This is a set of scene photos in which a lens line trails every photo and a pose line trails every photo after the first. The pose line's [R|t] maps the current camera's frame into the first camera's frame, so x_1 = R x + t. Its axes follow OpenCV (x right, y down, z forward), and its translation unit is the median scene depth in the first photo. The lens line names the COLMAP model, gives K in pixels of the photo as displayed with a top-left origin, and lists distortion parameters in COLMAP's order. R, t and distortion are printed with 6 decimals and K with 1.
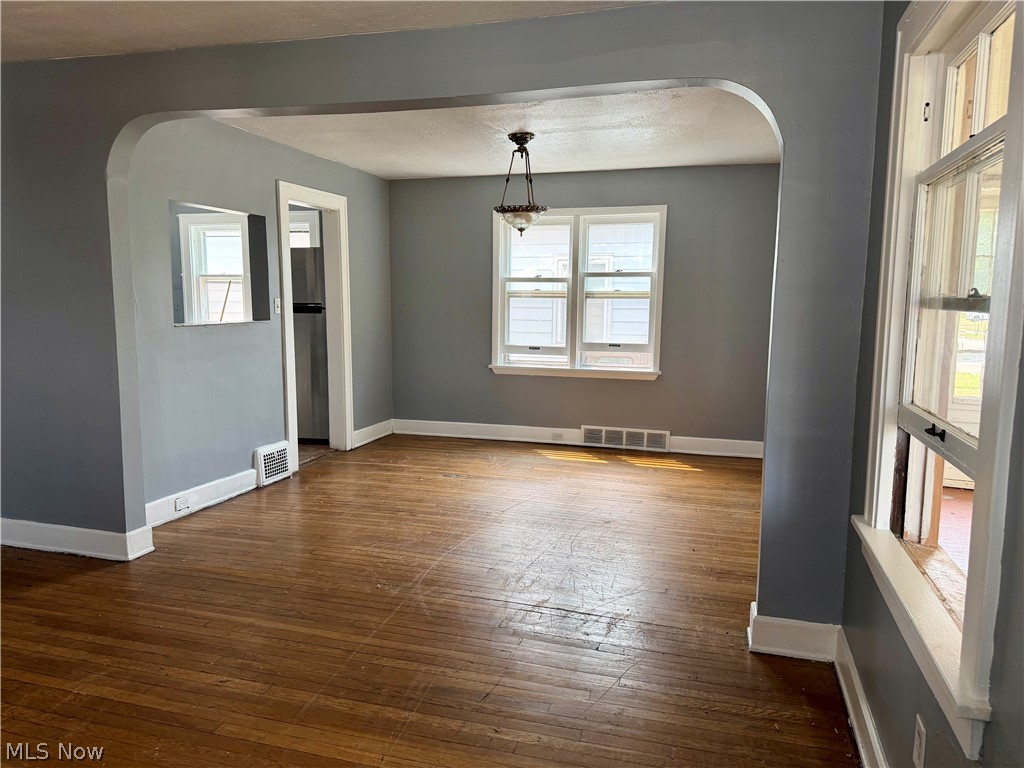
lens RADIAL K [[713.5, 0, 510.7], [0, 713.5, 391.0], [0, 0, 1]] dist [0.062952, -0.070300]
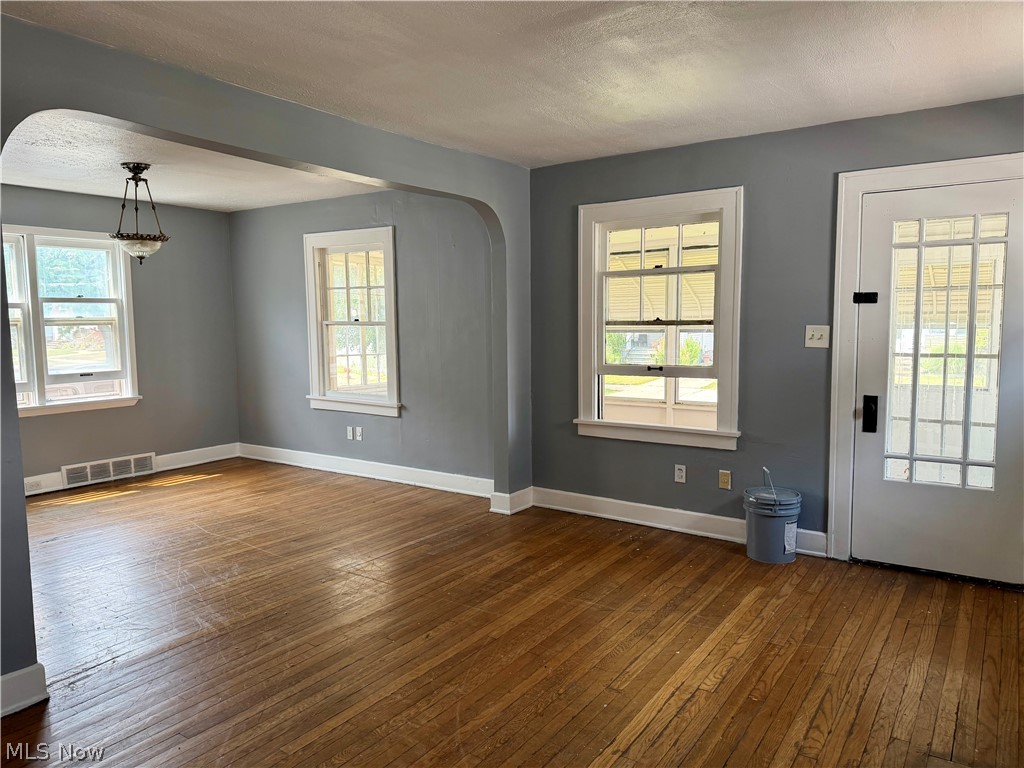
lens RADIAL K [[713.5, 0, 514.3], [0, 713.5, 381.4], [0, 0, 1]] dist [0.062952, -0.070300]
pose [[0.310770, -0.095322, 0.945693, -0.633060], [0.134020, 0.989413, 0.055687, -0.035454], [-0.940989, 0.109436, 0.320255, 0.175347]]
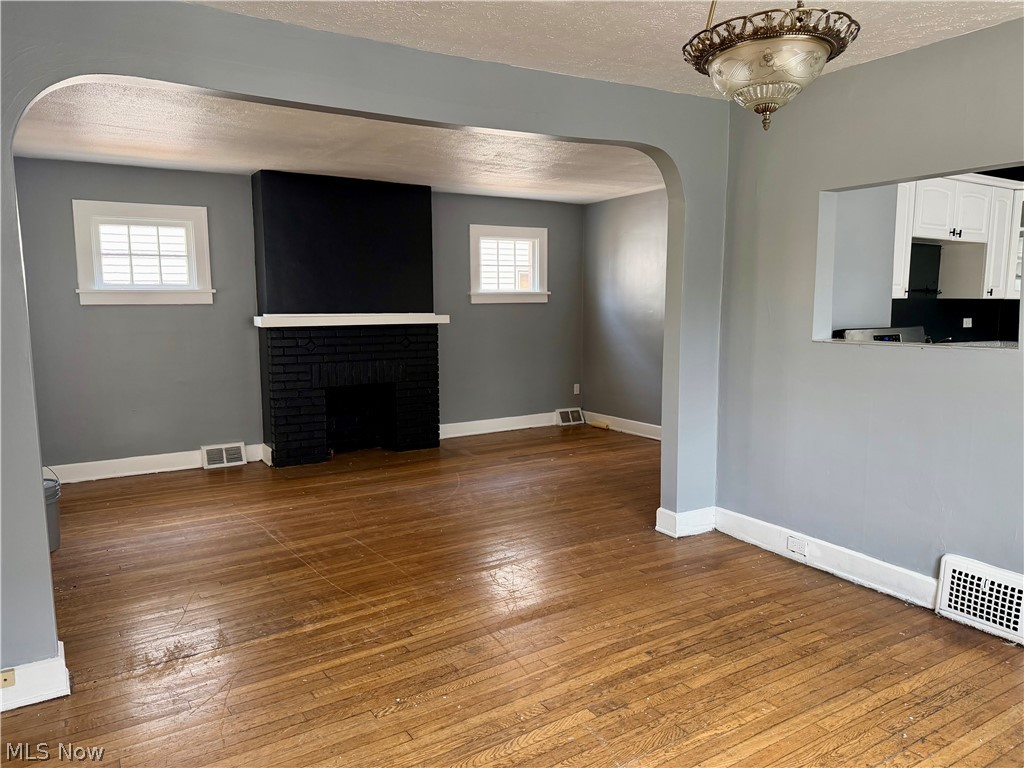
lens RADIAL K [[713.5, 0, 515.0], [0, 713.5, 391.7], [0, 0, 1]] dist [0.062952, -0.070300]
pose [[-0.663668, 0.091583, -0.742400, 0.291349], [-0.094659, 0.974216, 0.204800, -0.125138], [0.742014, 0.206194, -0.637887, 0.935091]]
